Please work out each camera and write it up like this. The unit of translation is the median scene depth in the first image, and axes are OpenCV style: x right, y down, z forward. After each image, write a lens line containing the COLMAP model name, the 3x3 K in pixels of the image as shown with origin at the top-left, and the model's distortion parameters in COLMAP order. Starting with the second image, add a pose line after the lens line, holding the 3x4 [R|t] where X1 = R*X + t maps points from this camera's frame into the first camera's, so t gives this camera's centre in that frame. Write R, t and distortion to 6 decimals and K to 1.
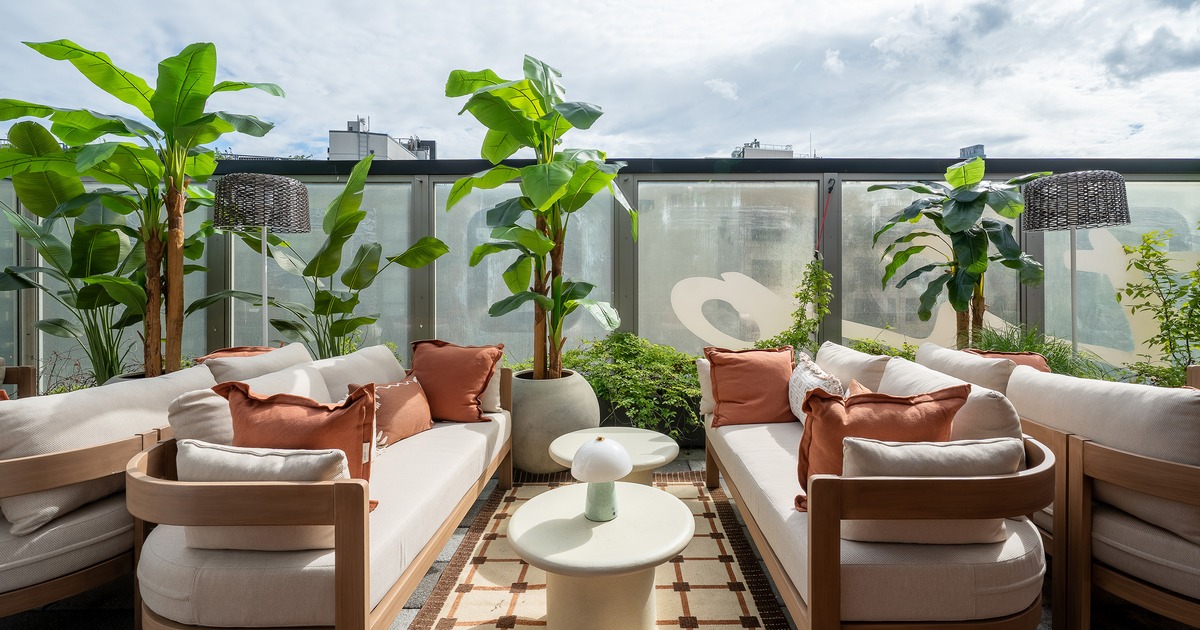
lens RADIAL K [[540.5, 0, 627.0], [0, 540.5, 281.9], [0, 0, 1]] dist [-0.000807, -0.000127]
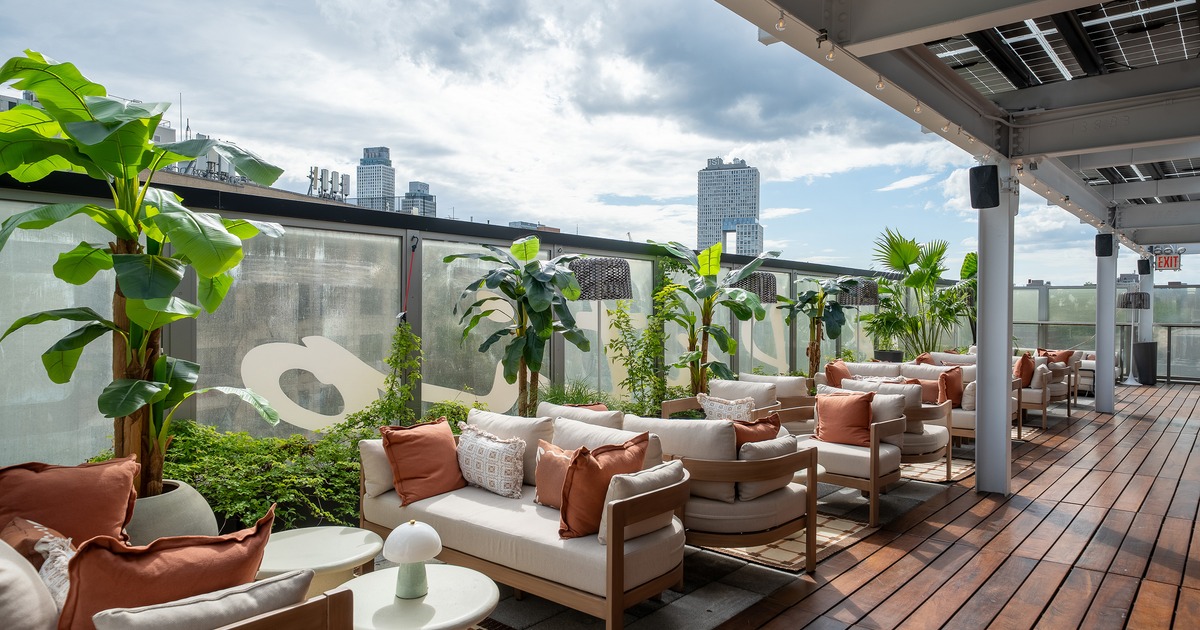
lens RADIAL K [[756.5, 0, 600.0], [0, 756.5, 315.0], [0, 0, 1]] dist [0.034128, -0.001070]
pose [[0.643503, 0.000805, 0.765443, -0.497295], [-0.006479, 0.999969, 0.004395, -0.068202], [-0.765416, -0.007788, 0.643489, -0.132636]]
